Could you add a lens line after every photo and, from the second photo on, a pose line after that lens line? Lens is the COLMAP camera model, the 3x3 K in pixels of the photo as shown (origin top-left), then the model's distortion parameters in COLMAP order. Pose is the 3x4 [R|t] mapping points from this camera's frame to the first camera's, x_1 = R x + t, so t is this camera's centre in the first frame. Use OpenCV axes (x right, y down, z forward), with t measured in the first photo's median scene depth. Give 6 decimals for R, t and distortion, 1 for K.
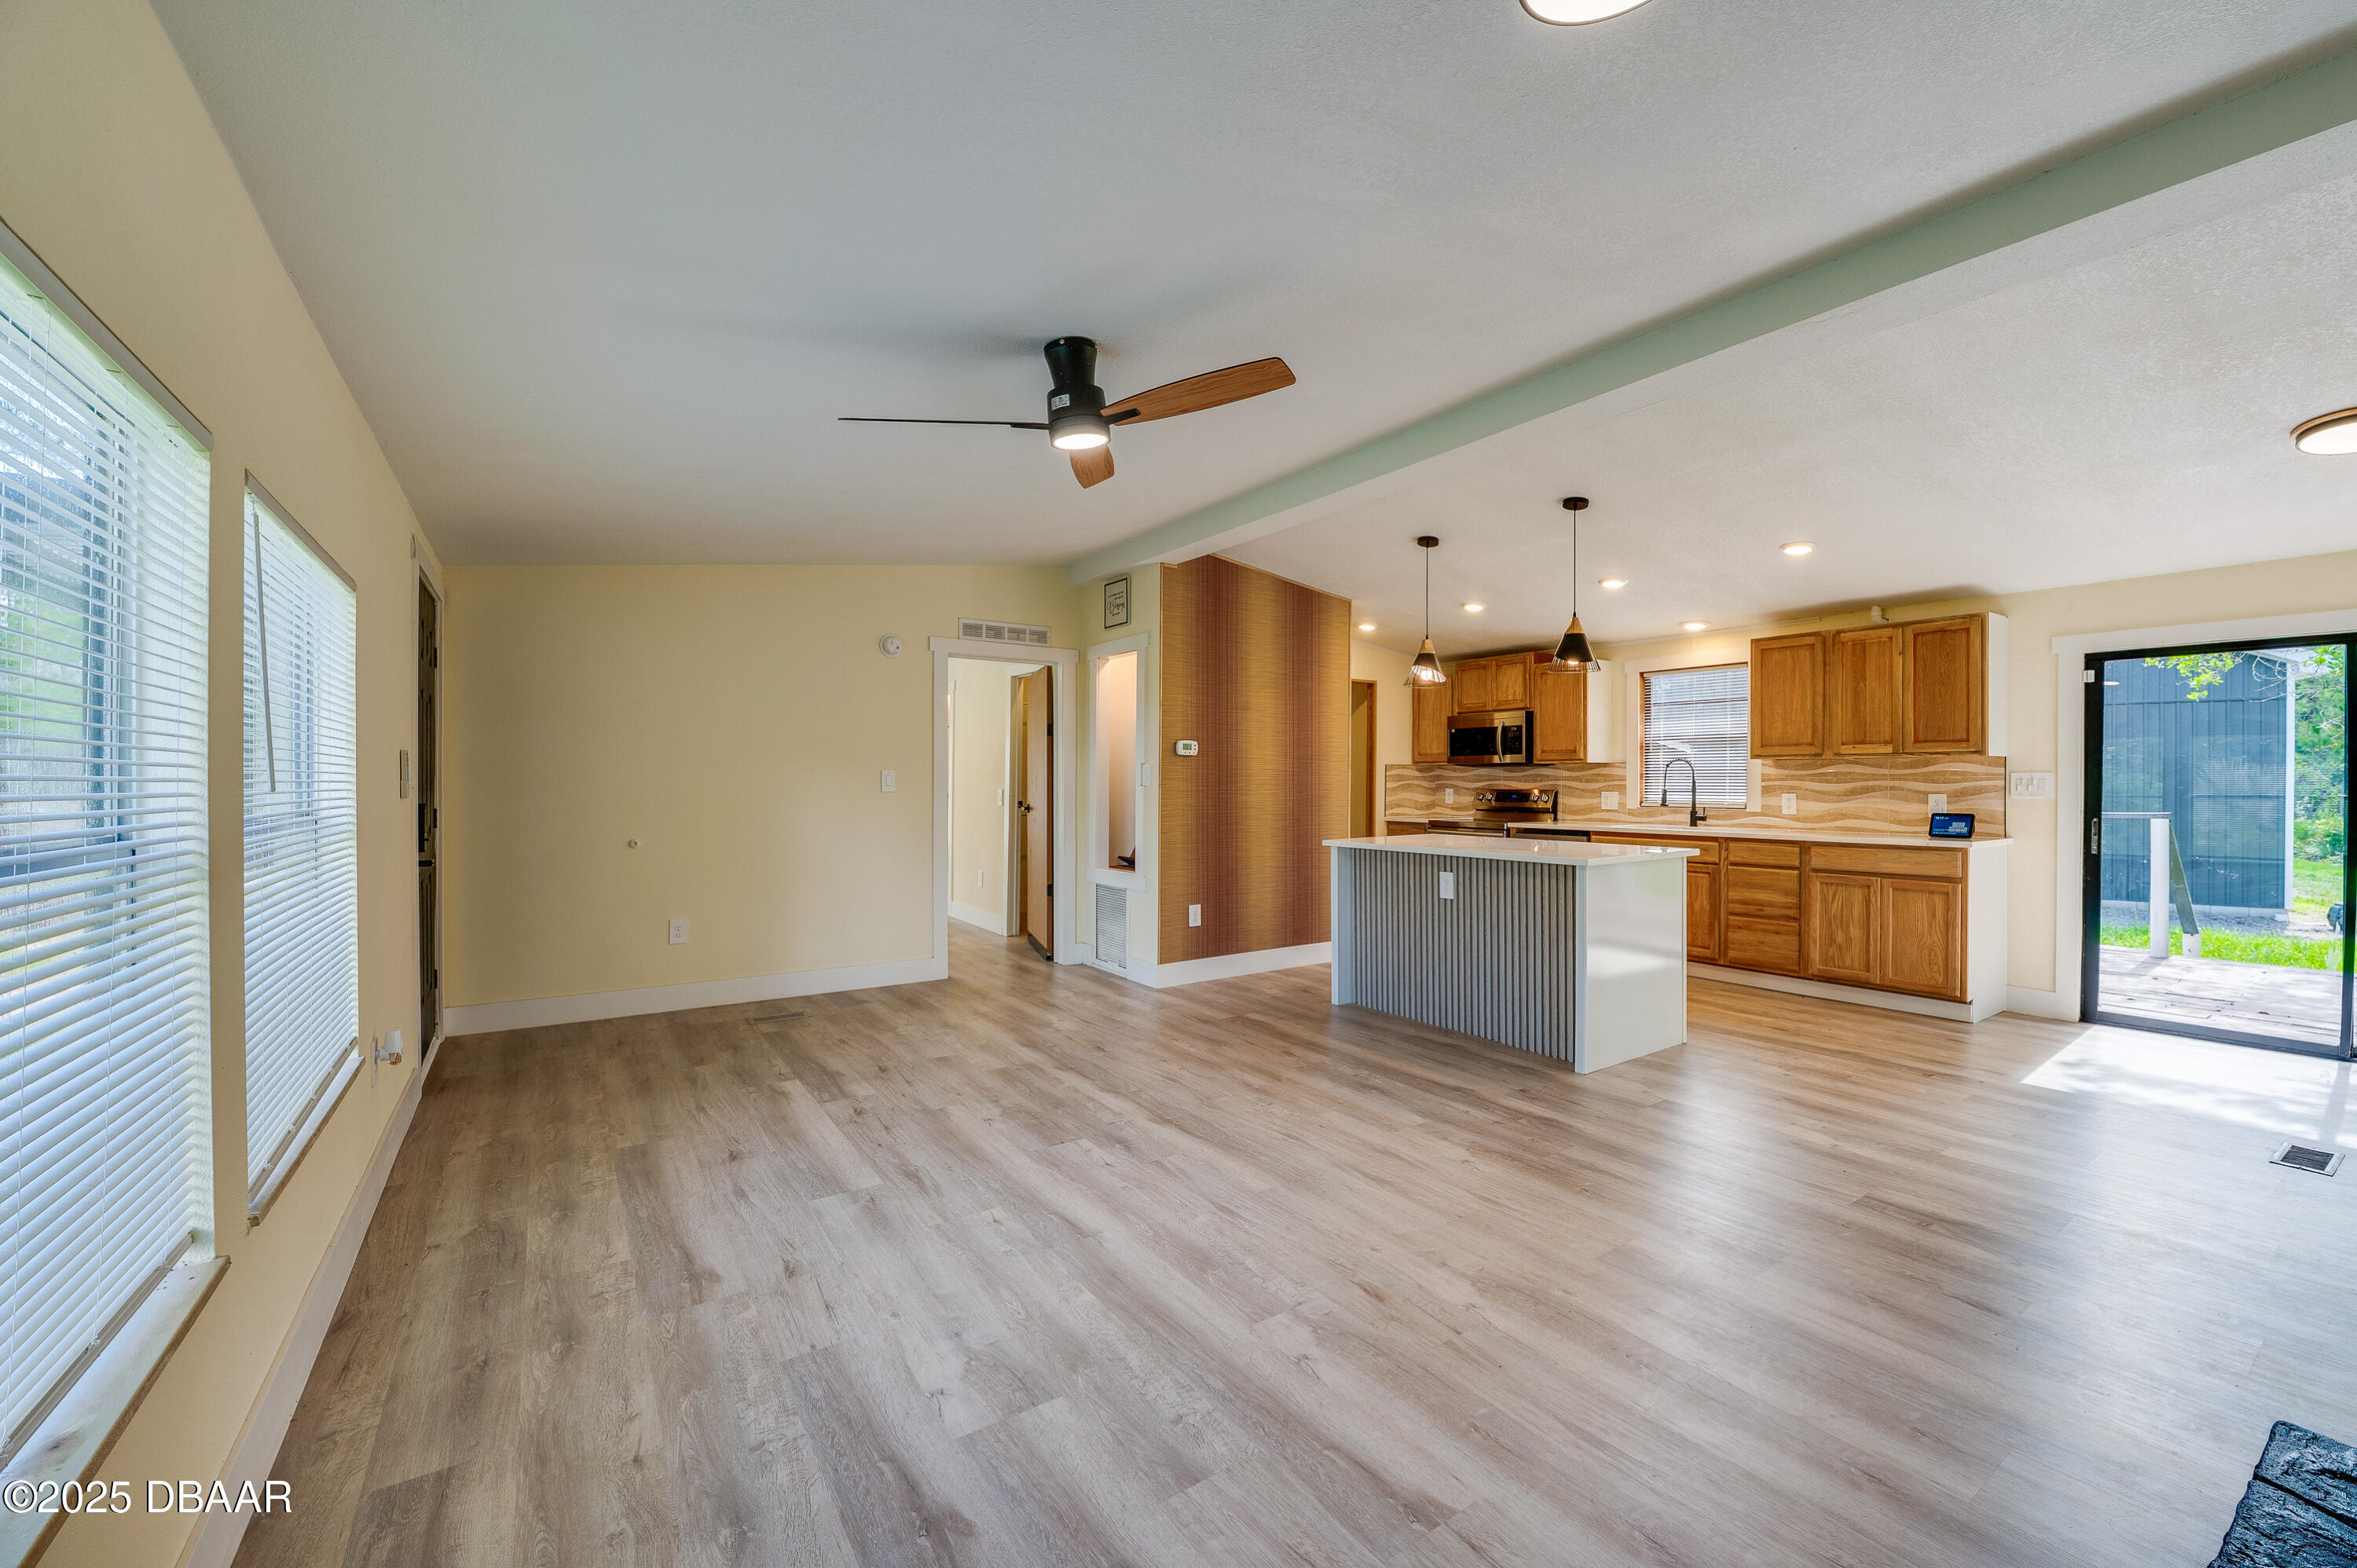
lens RADIAL K [[921.9, 0, 1178.5], [0, 921.9, 784.0], [0, 0, 1]] dist [-0.013105, 0.000006]
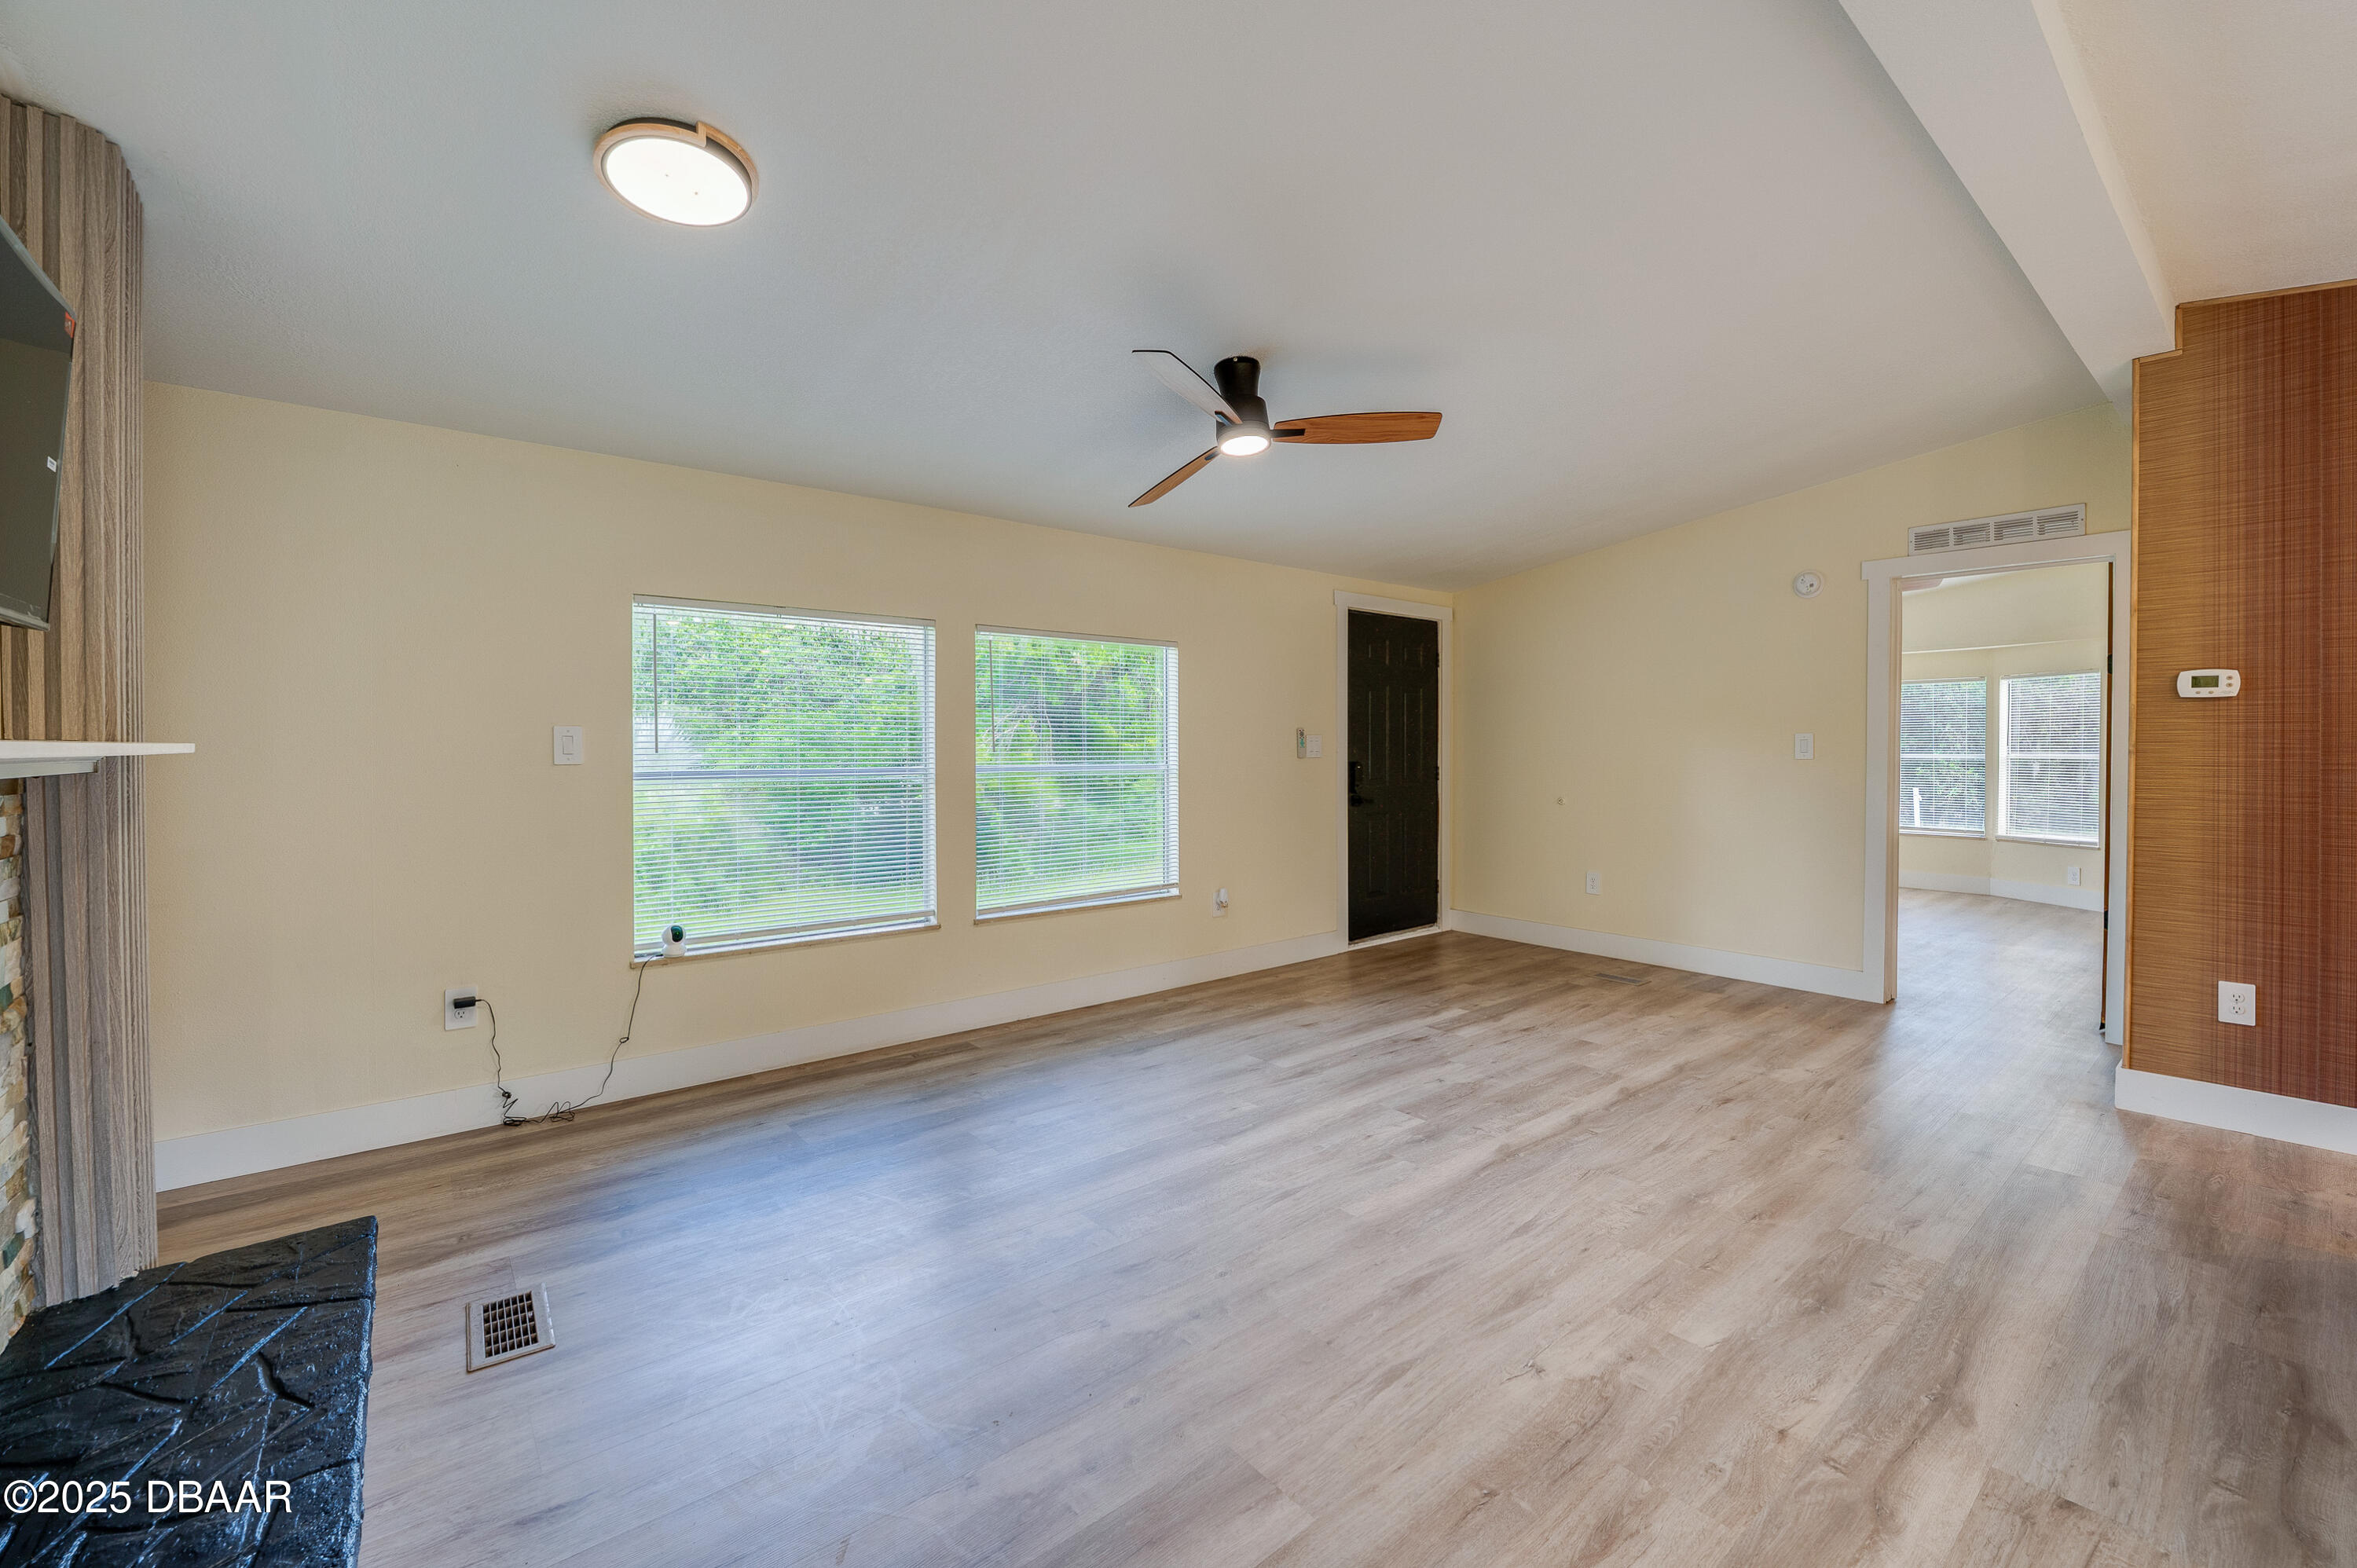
lens RADIAL K [[959.2, 0, 1248.4], [0, 959.2, 747.5], [0, 0, 1]] dist [-0.001063, 0.000098]
pose [[0.144287, -0.000952, -0.989535, 0.531975], [0.000139, 1.000000, -0.000941, -0.001734], [0.989536, -0.000002, 0.144287, 0.415975]]
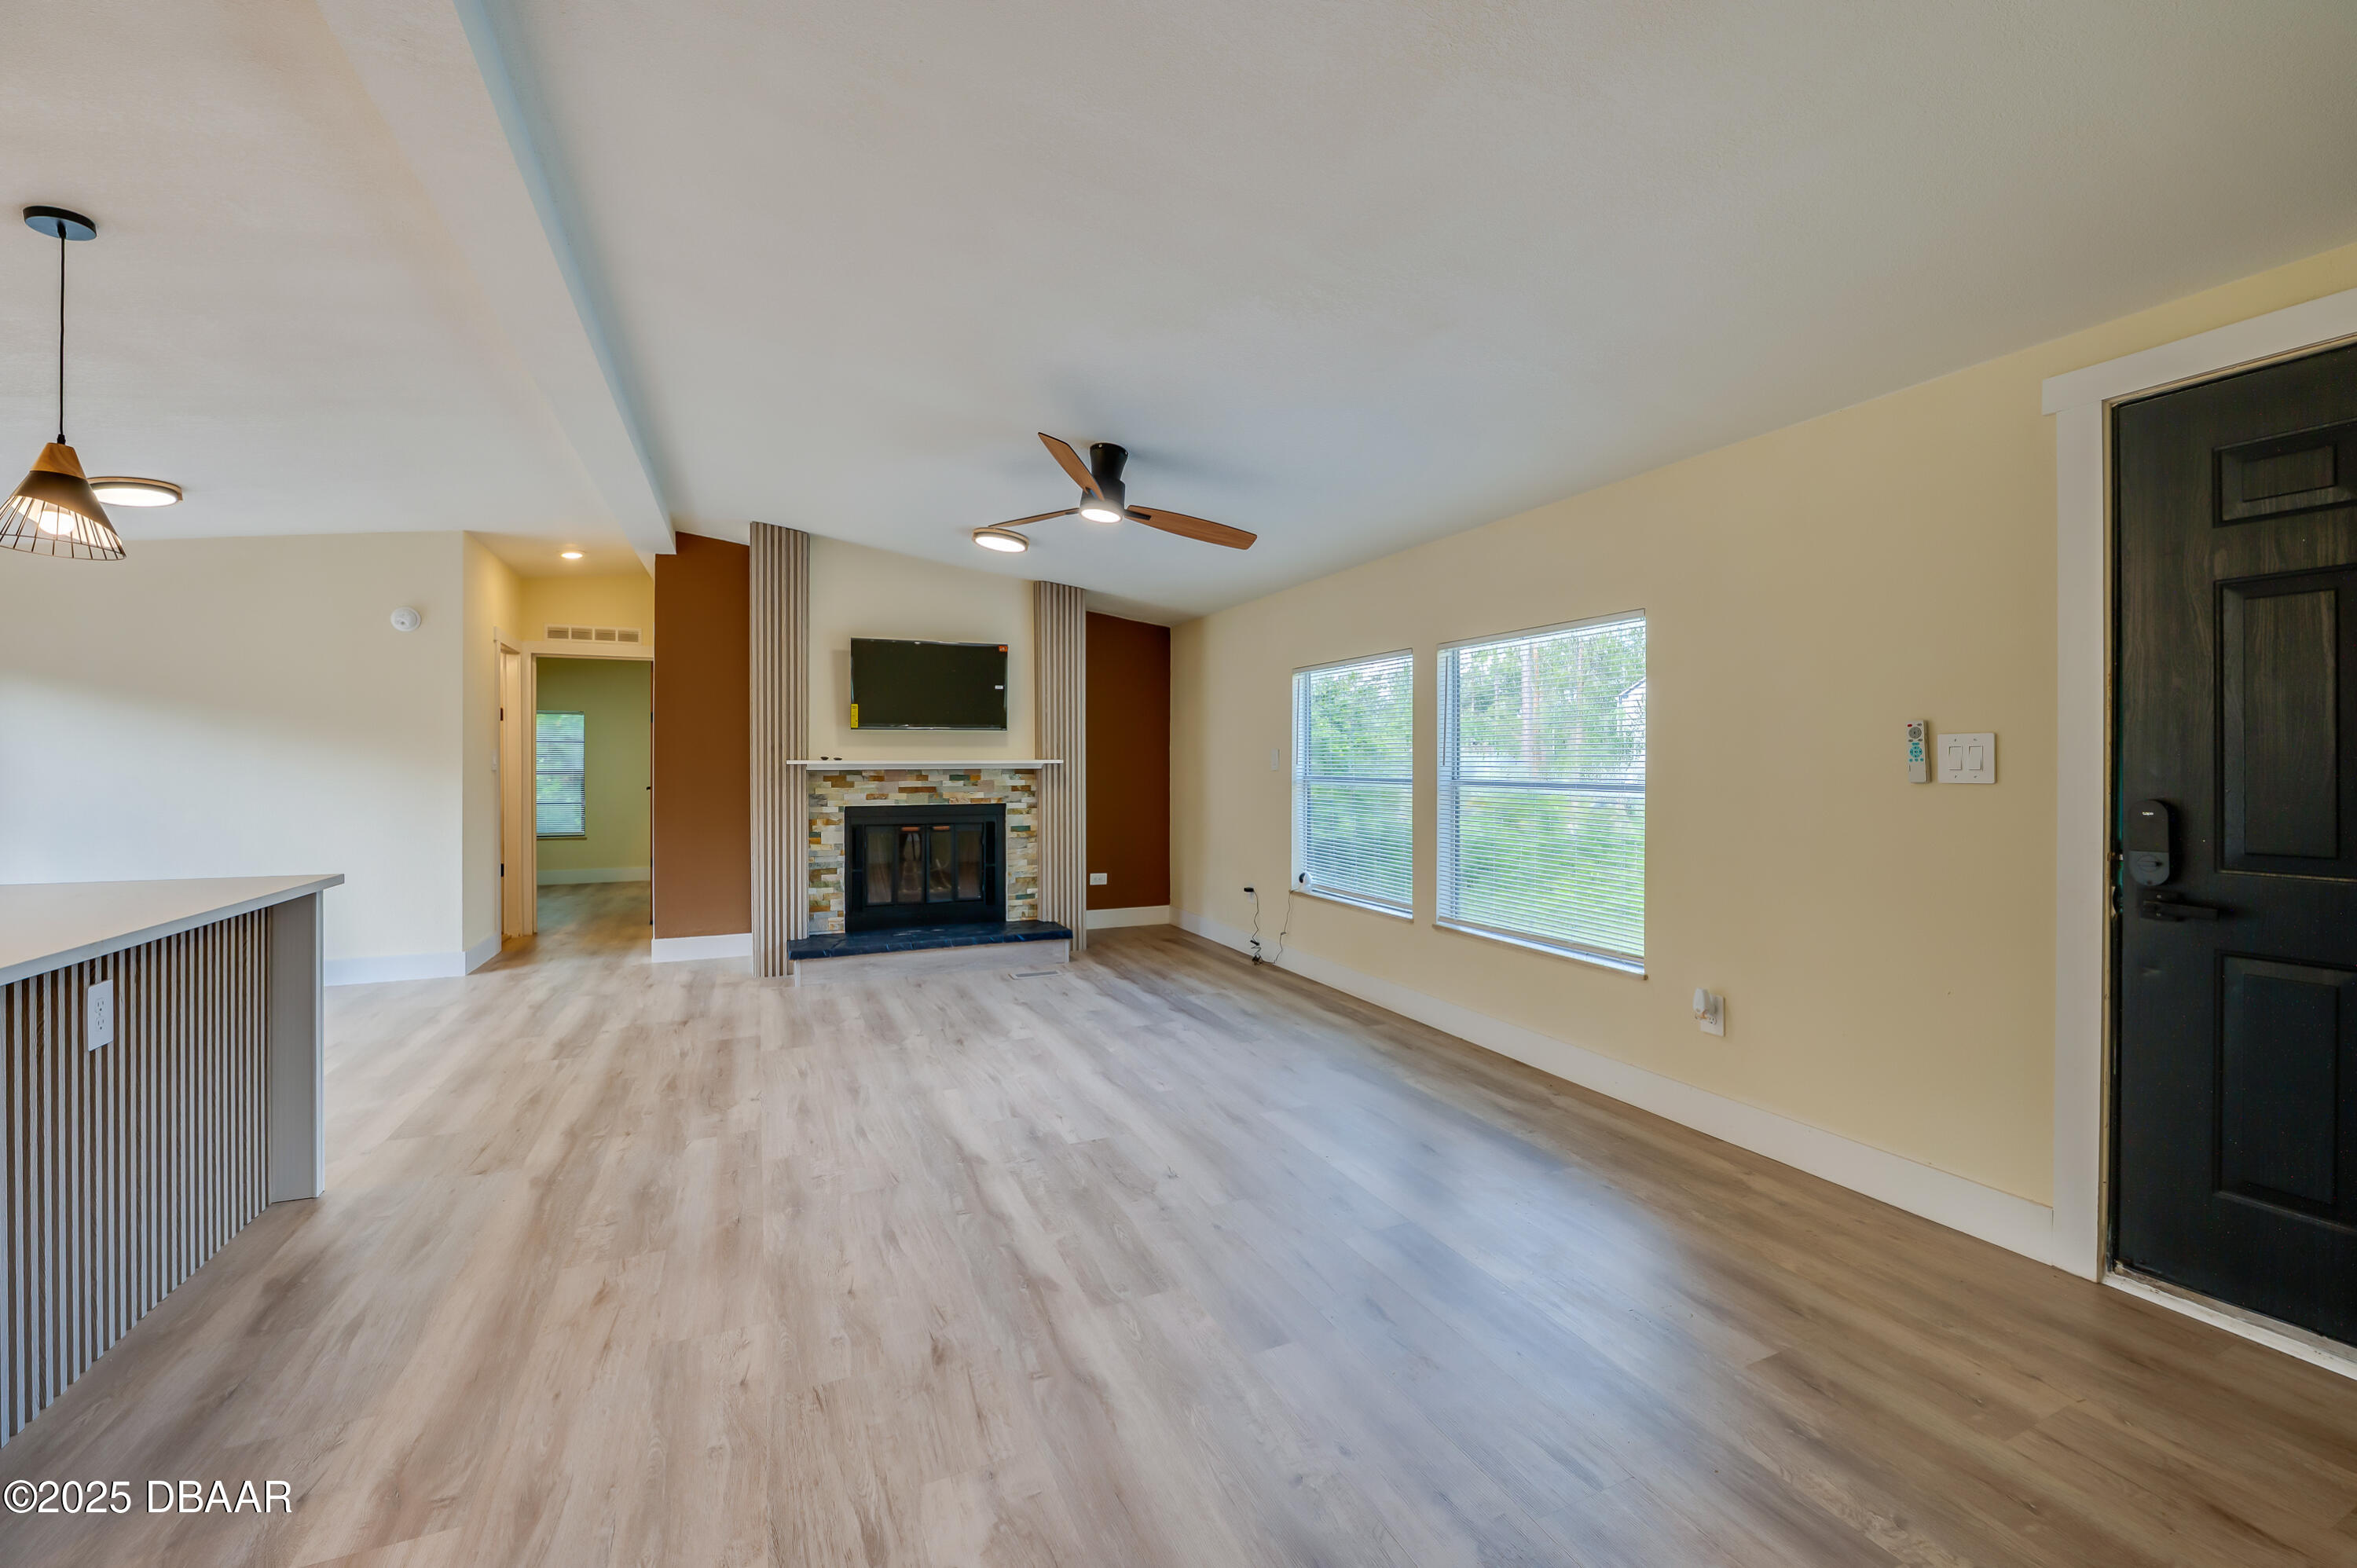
lens RADIAL K [[972.3, 0, 1173.3], [0, 972.3, 774.8], [0, 0, 1]] dist [-0.000728, 0.000101]
pose [[-0.983909, -0.000698, 0.178667, -0.236815], [0.001877, 0.999897, 0.014244, -0.003047], [-0.178659, 0.014351, -0.983806, 1.206028]]
